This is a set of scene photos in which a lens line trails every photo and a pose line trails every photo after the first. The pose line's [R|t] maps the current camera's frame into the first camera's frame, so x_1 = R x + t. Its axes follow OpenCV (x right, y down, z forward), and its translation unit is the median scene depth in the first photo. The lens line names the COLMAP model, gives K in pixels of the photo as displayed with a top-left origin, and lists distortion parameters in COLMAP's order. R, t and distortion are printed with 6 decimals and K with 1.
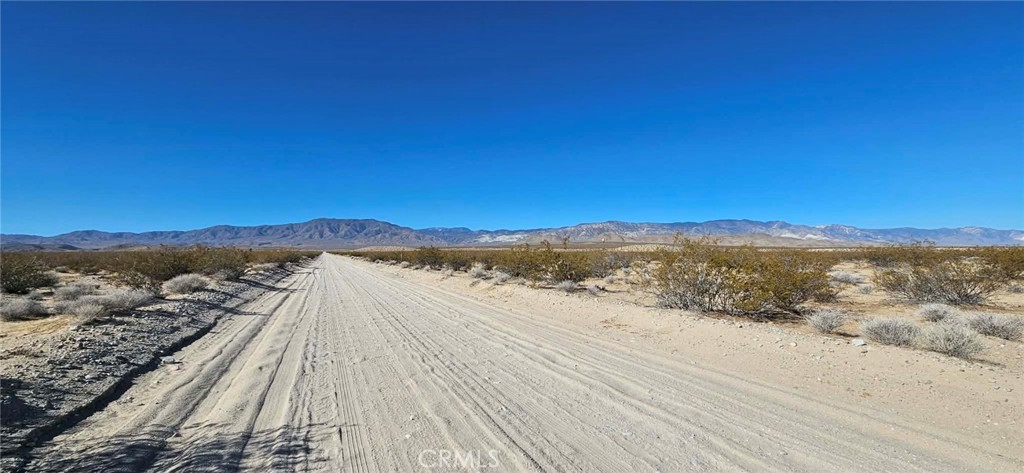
lens RADIAL K [[419.9, 0, 513.5], [0, 419.9, 238.4], [0, 0, 1]] dist [0.001049, 0.001945]
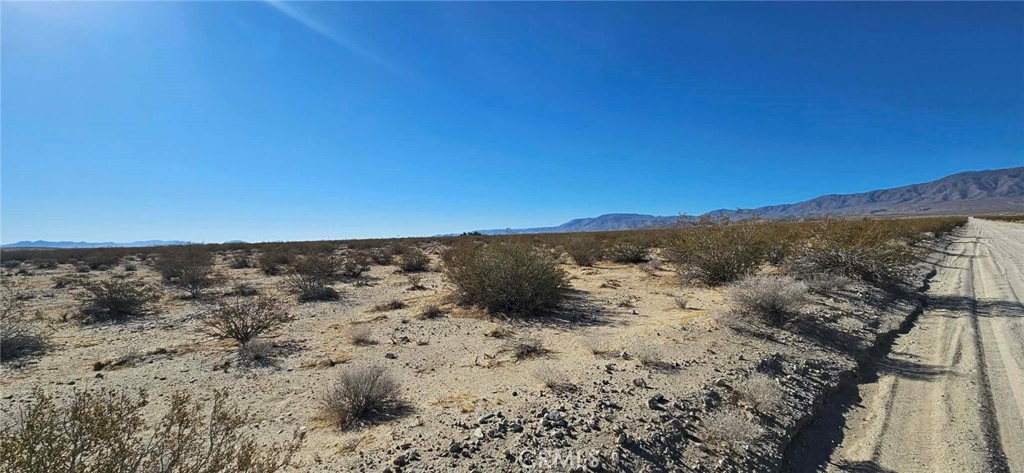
lens RADIAL K [[419.9, 0, 511.5], [0, 419.9, 239.4], [0, 0, 1]] dist [0.001049, 0.001945]
pose [[0.317243, -0.000611, -0.948344, 0.363847], [0.069476, 0.997328, 0.022599, -0.076468], [0.945796, -0.073057, 0.316438, -1.195488]]
